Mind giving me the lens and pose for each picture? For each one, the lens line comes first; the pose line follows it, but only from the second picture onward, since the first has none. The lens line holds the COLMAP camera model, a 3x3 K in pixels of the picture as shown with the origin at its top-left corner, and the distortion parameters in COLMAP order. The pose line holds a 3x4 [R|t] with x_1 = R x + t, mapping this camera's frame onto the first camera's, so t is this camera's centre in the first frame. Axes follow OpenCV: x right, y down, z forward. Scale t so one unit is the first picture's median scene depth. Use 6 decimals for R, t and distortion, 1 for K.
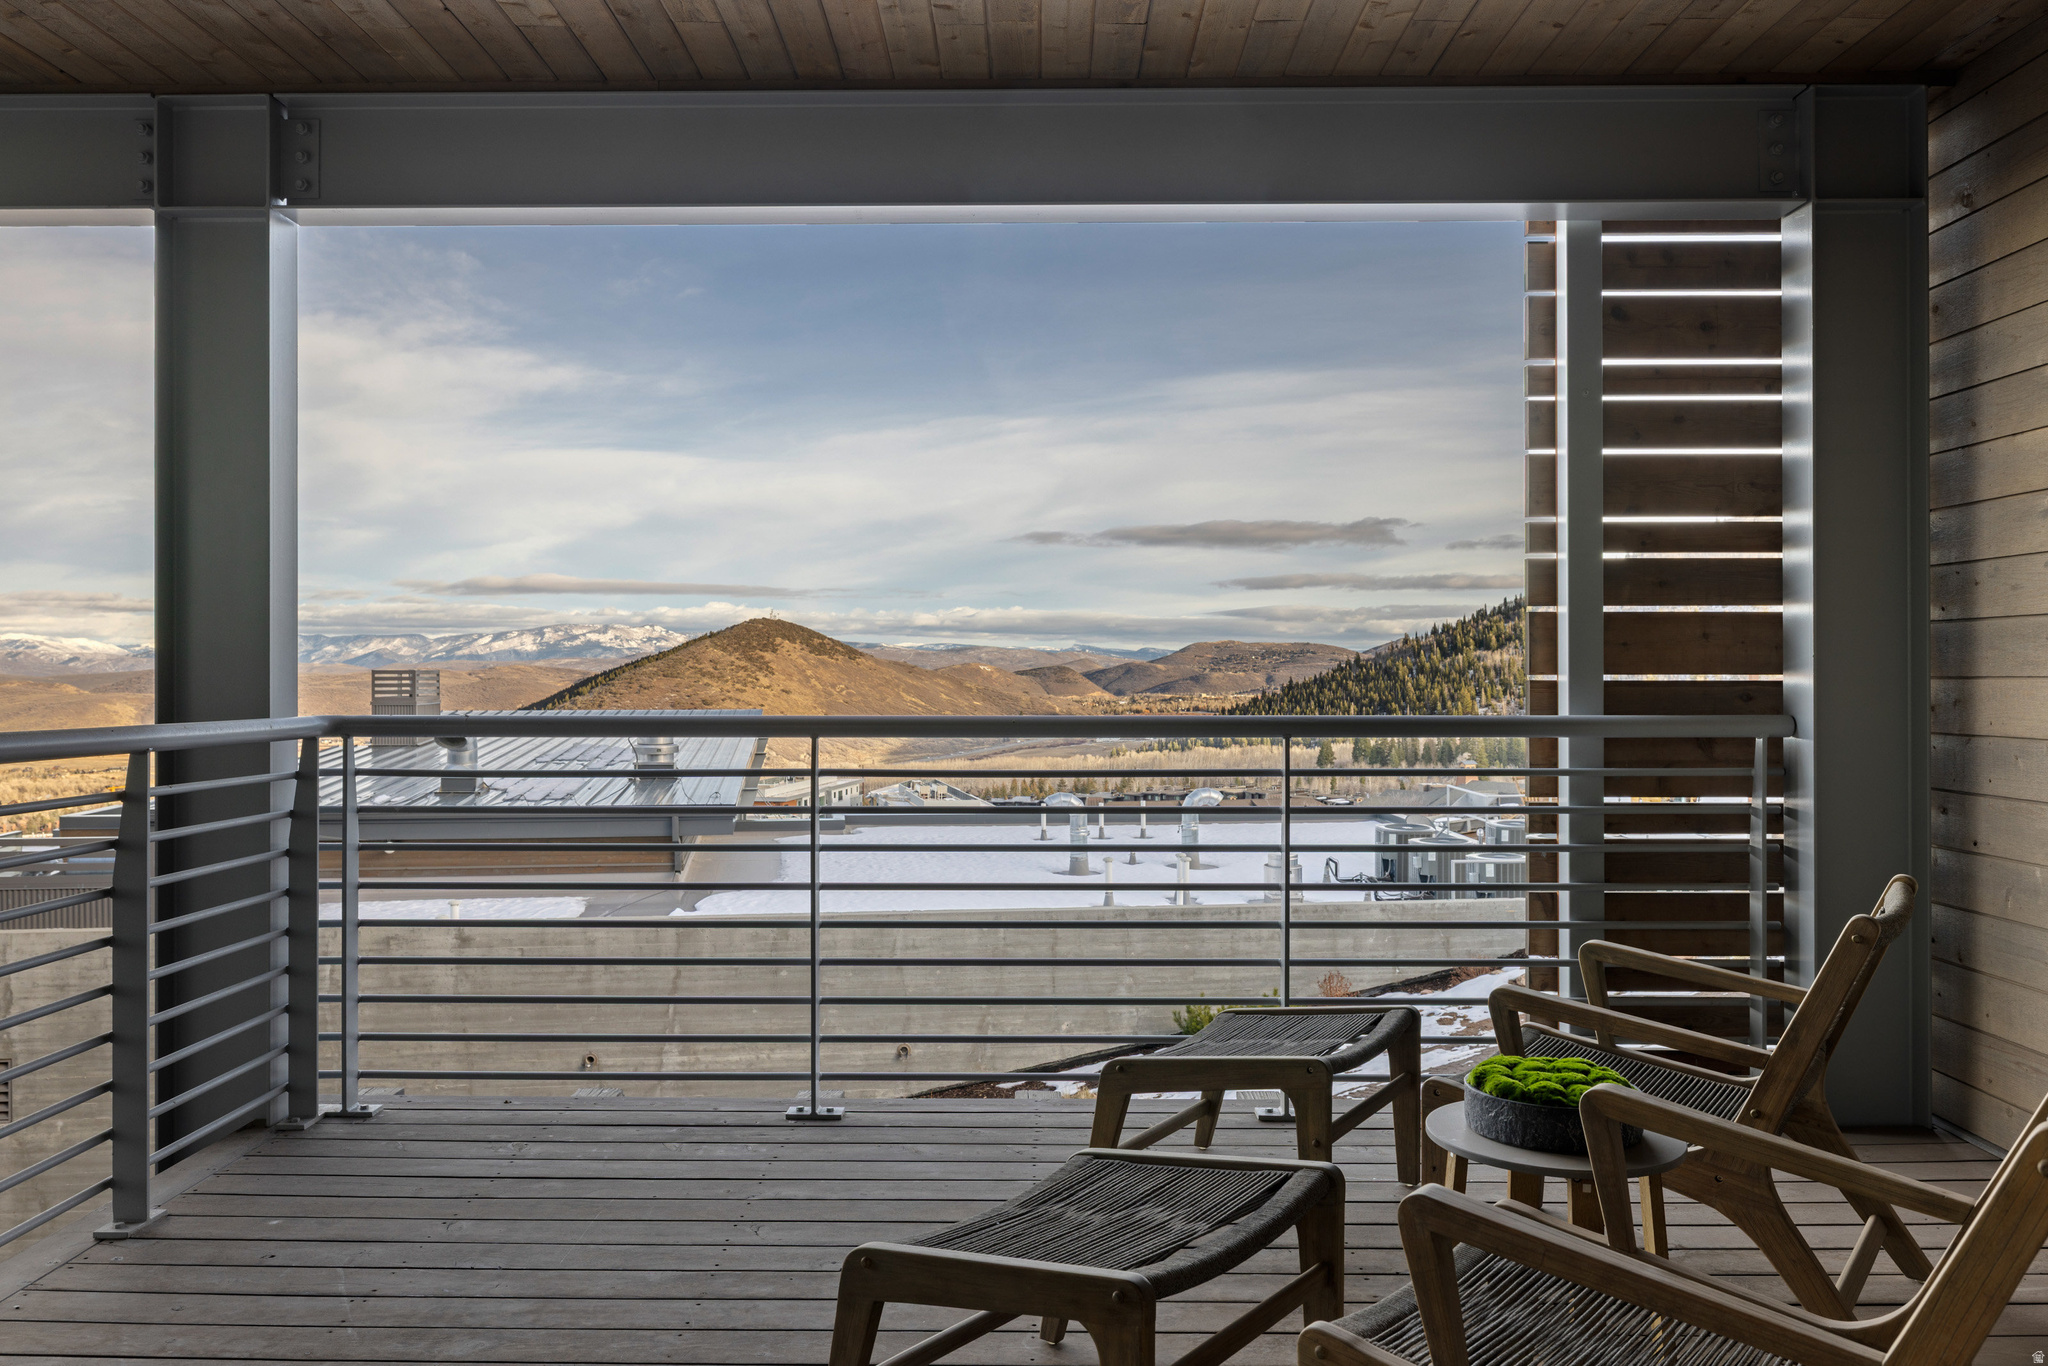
lens RADIAL K [[1470.4, 0, 1024.0], [0, 1470.4, 683.0], [0, 0, 1]] dist [-0.002364, -0.001050]
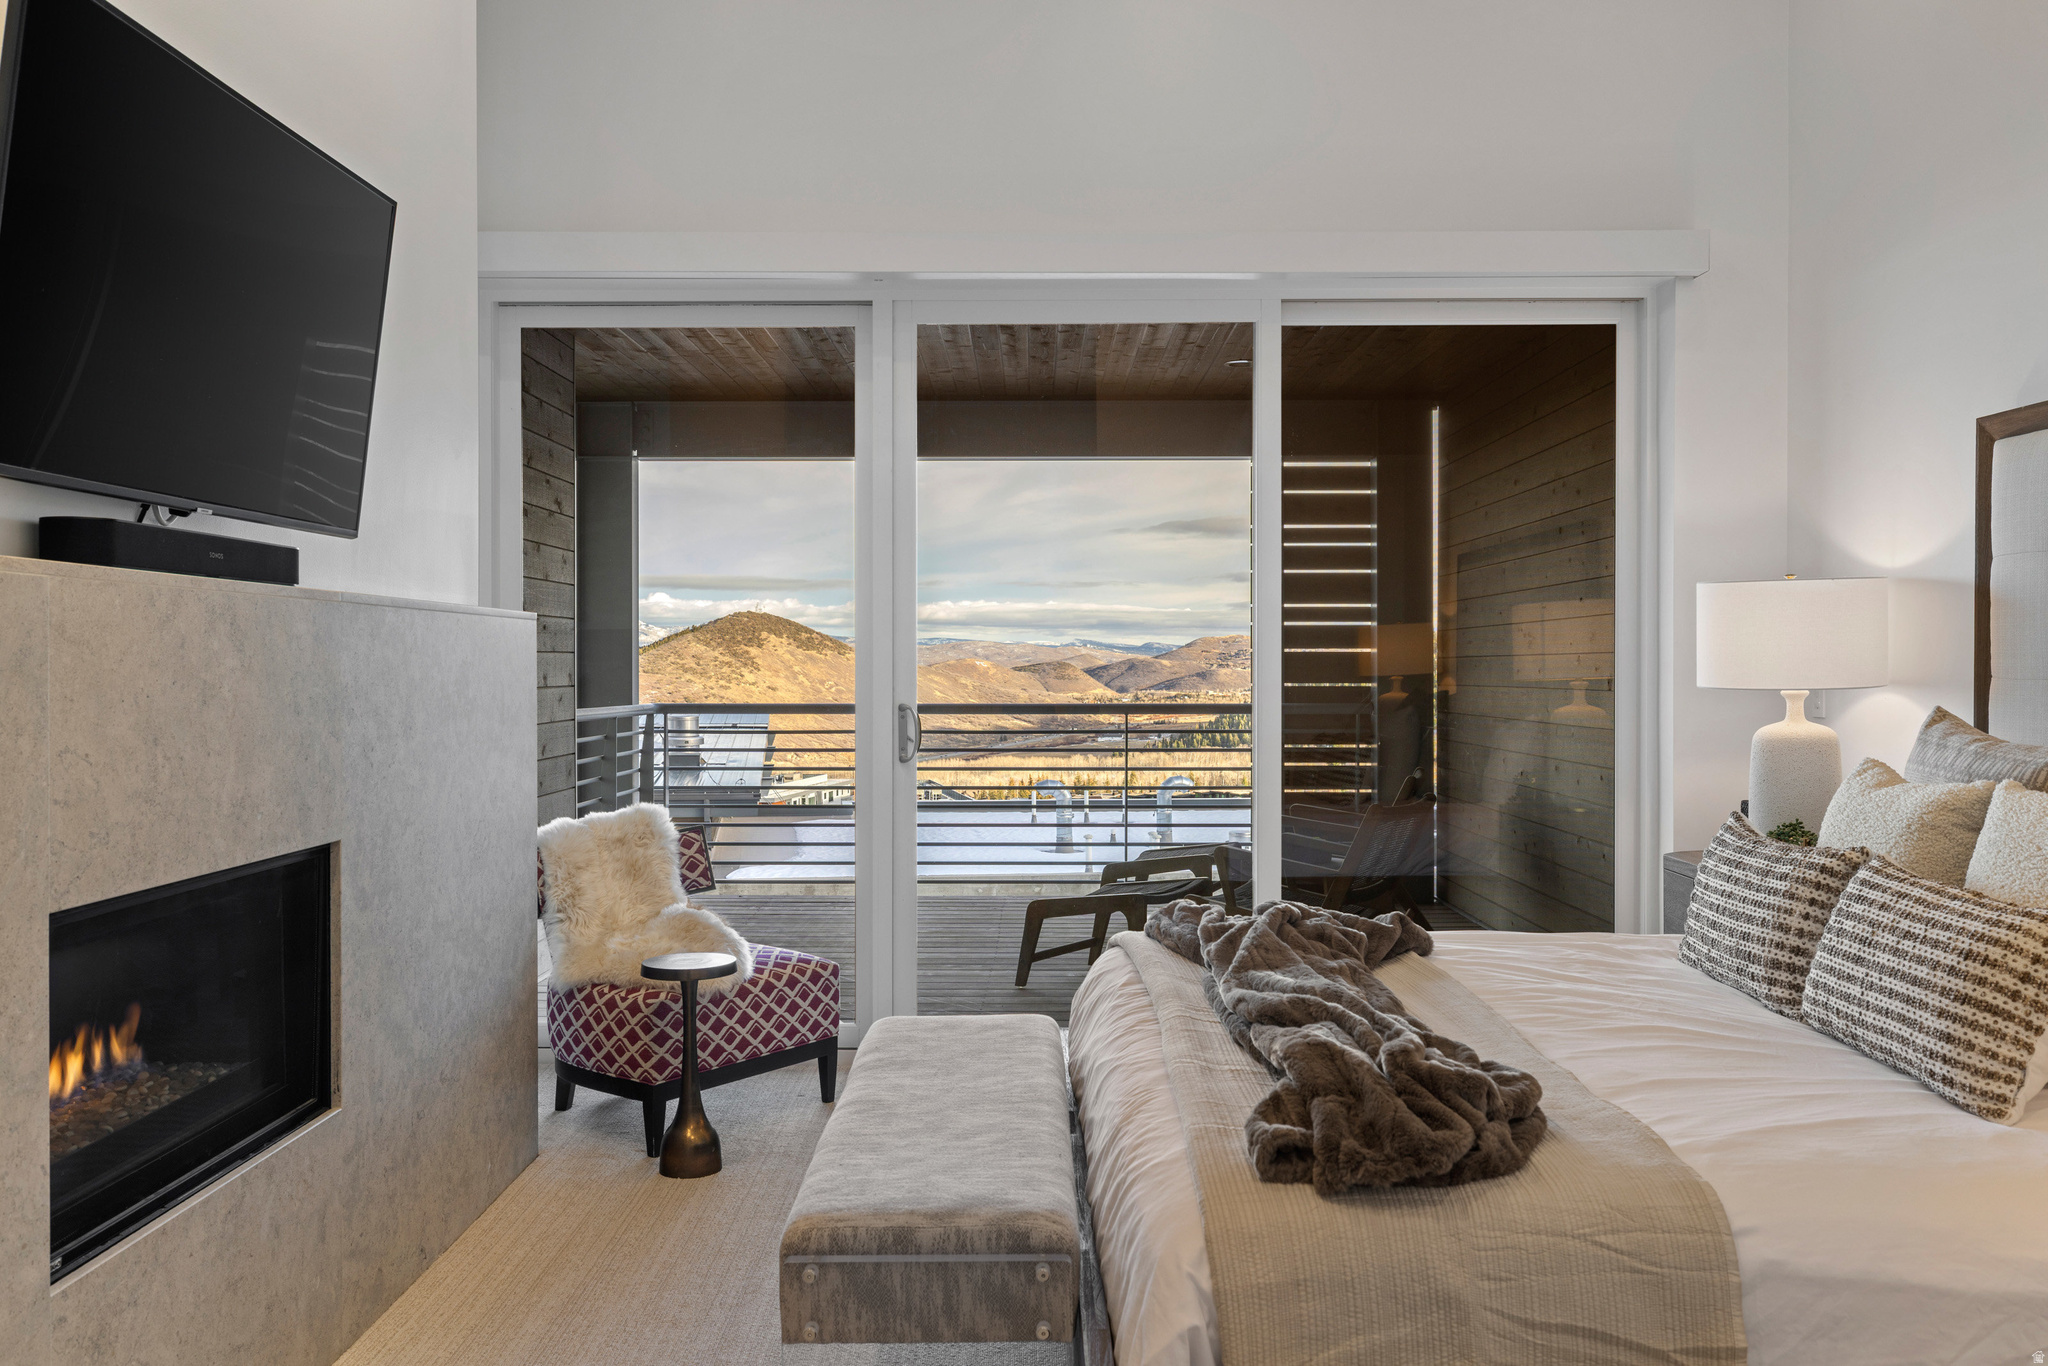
lens RADIAL K [[1666.5, 0, 1024.0], [0, 1666.5, 683.0], [0, 0, 1]] dist [0.000865, 0.004800]
pose [[1.000000, 0.000191, -0.000968, 0.008302], [-0.000188, 0.999996, 0.002843, -0.002796], [0.000969, -0.002843, 0.999995, -0.298488]]
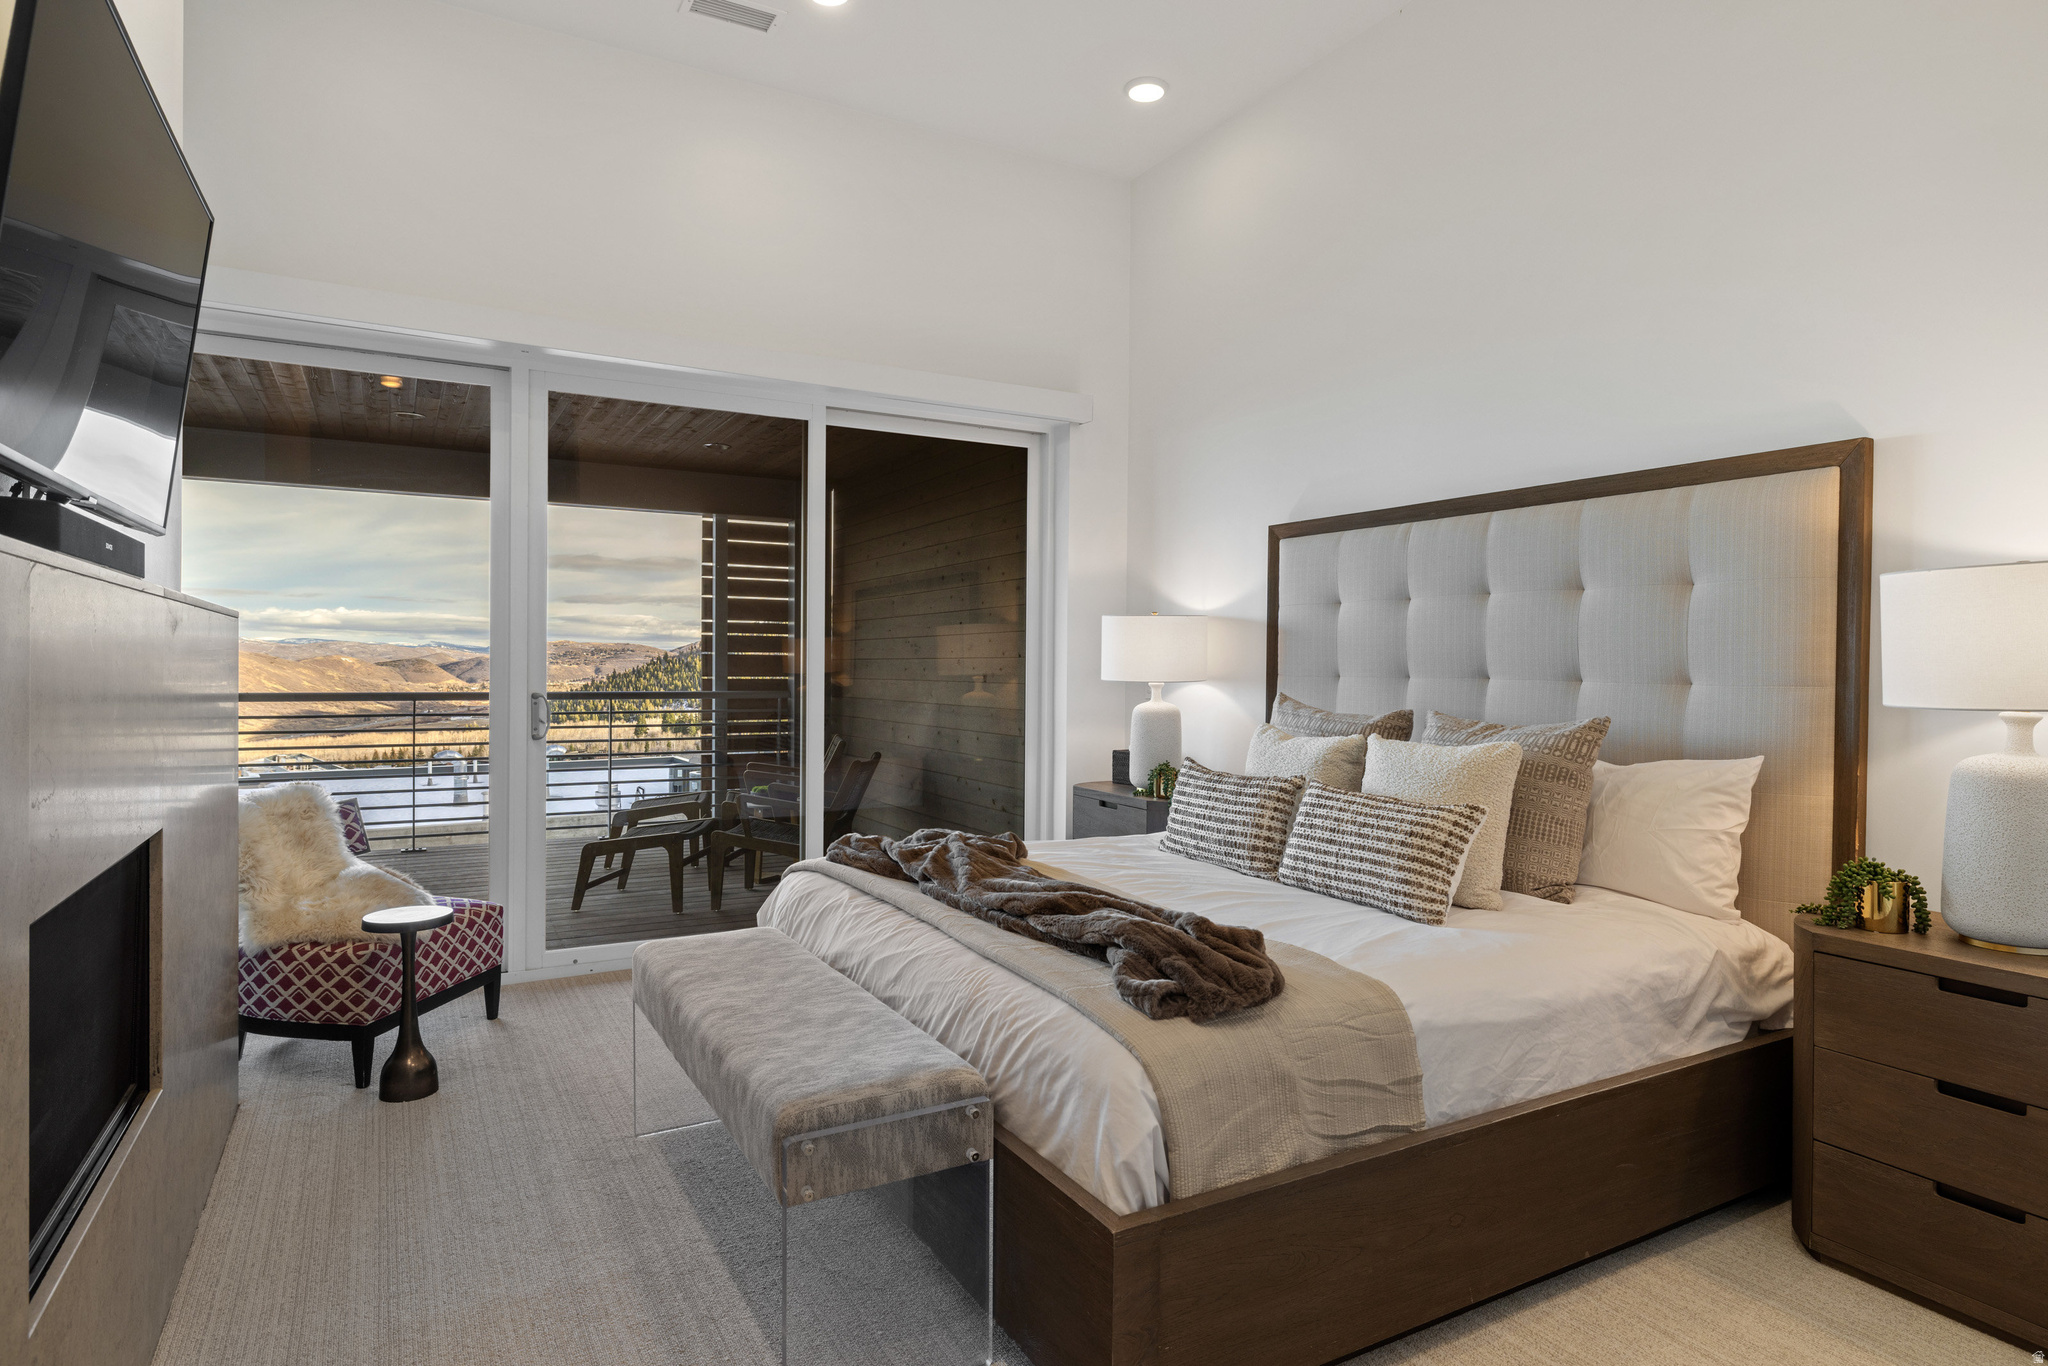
lens RADIAL K [[1138.2, 0, 1020.0], [0, 1138.2, 678.9], [0, 0, 1]] dist [-0.002002, 0.000156]
pose [[0.866904, 0.002133, 0.498471, -0.048922], [-0.004709, 0.999981, 0.003910, -0.002867], [-0.498453, -0.005736, 0.866898, -0.274238]]
